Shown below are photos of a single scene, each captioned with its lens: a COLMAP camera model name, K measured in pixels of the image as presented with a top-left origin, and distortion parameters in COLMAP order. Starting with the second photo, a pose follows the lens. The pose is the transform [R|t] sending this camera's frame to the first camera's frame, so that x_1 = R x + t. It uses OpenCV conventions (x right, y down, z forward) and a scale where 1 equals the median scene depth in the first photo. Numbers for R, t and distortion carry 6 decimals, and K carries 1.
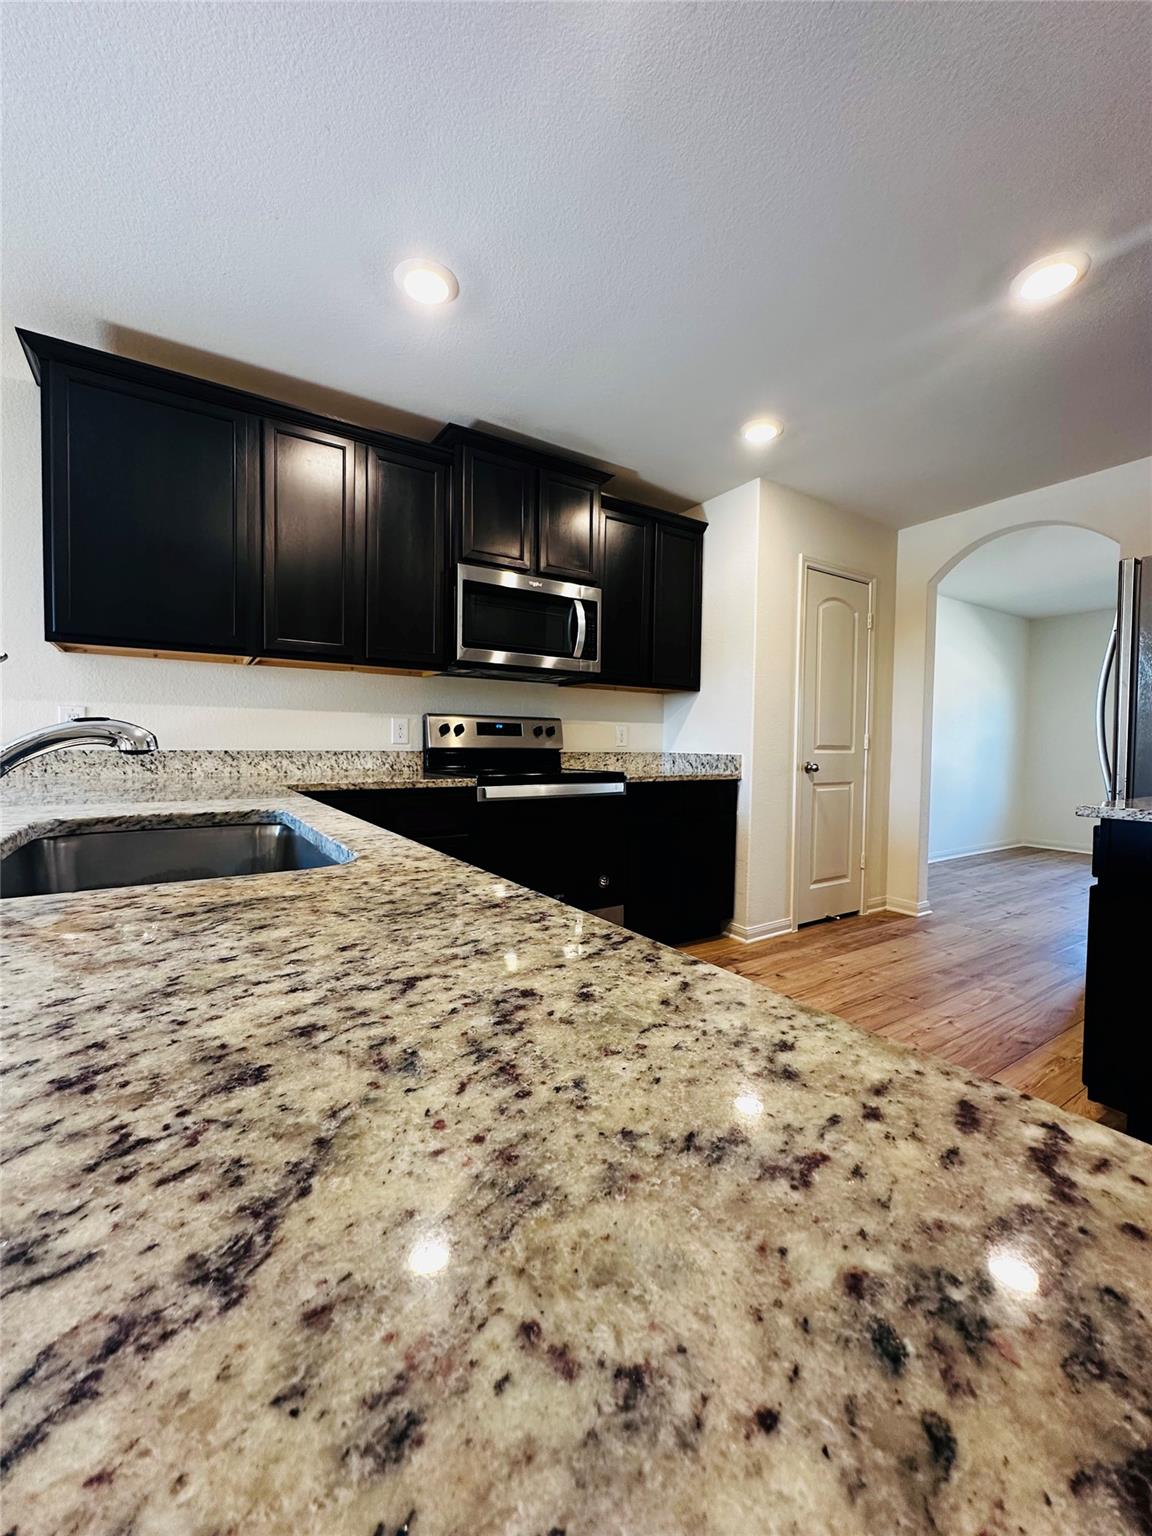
lens RADIAL K [[616.0, 0, 576.0], [0, 616.0, 768.0], [0, 0, 1]] dist [-0.001536, 0.000217]
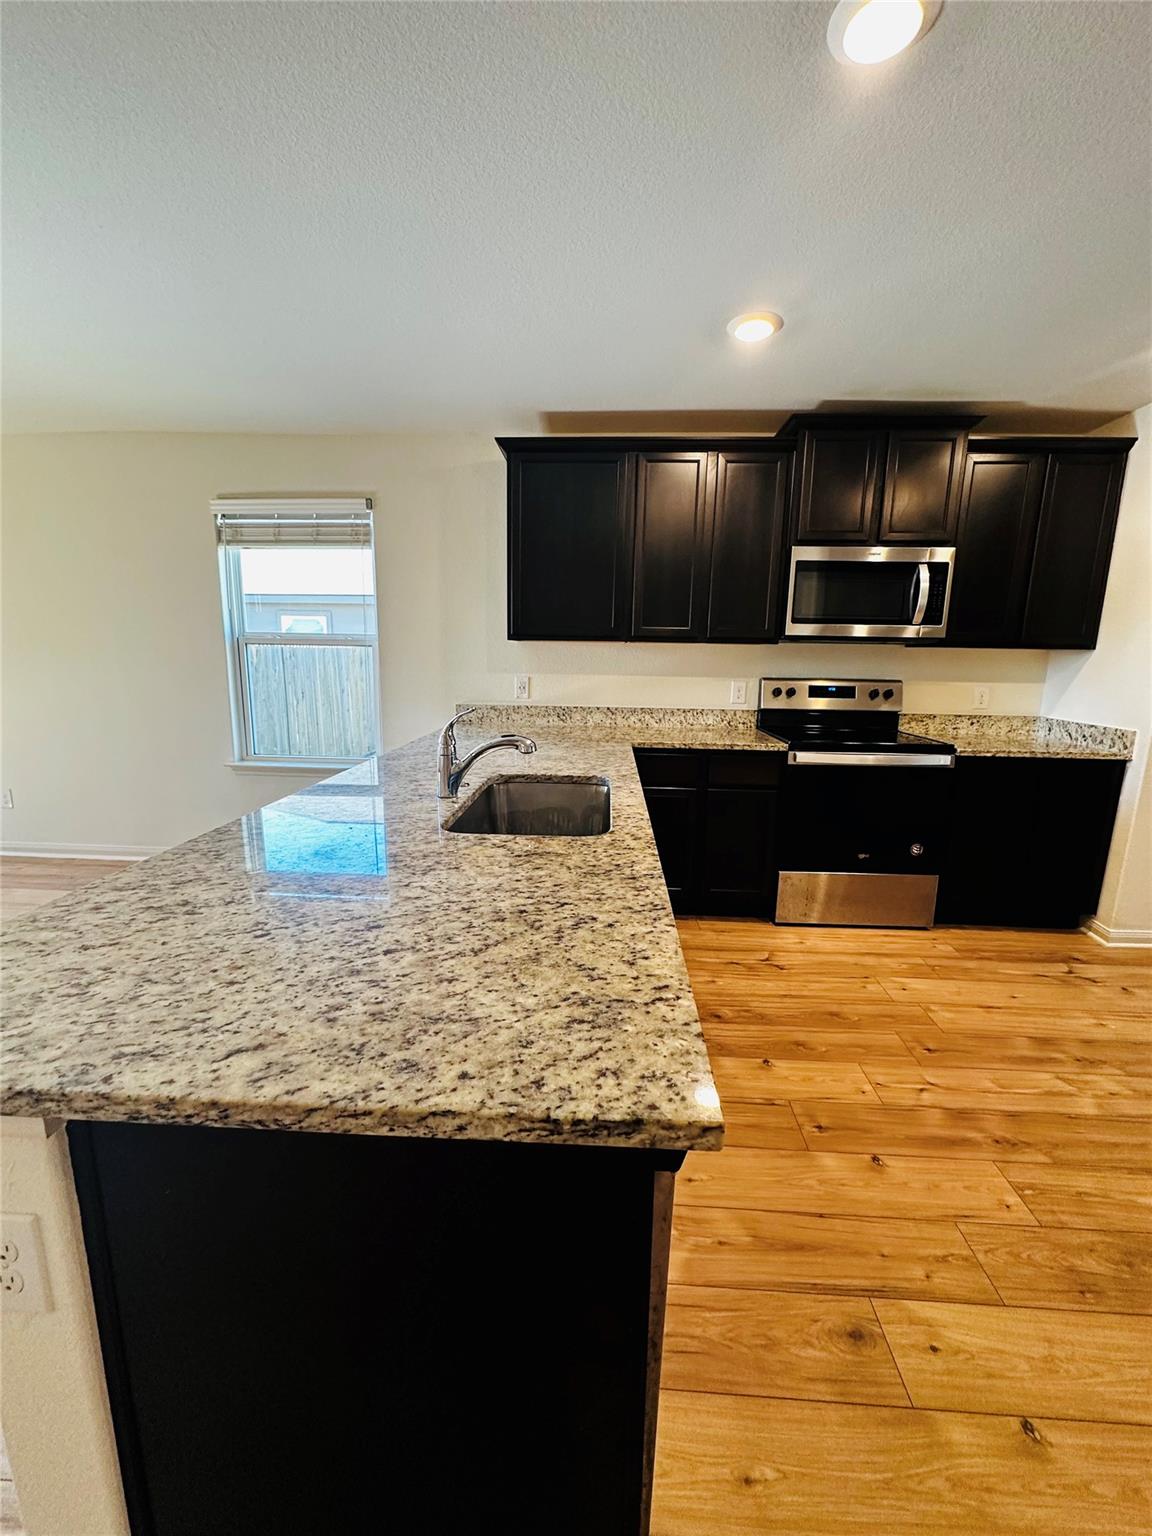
lens RADIAL K [[616.0, 0, 576.0], [0, 616.0, 768.0], [0, 0, 1]] dist [-0.001536, 0.000217]
pose [[0.806369, 0.110575, -0.580984, 0.820262], [-0.029001, 0.988577, 0.147897, -0.415925], [0.590701, -0.102411, 0.800365, -0.693265]]
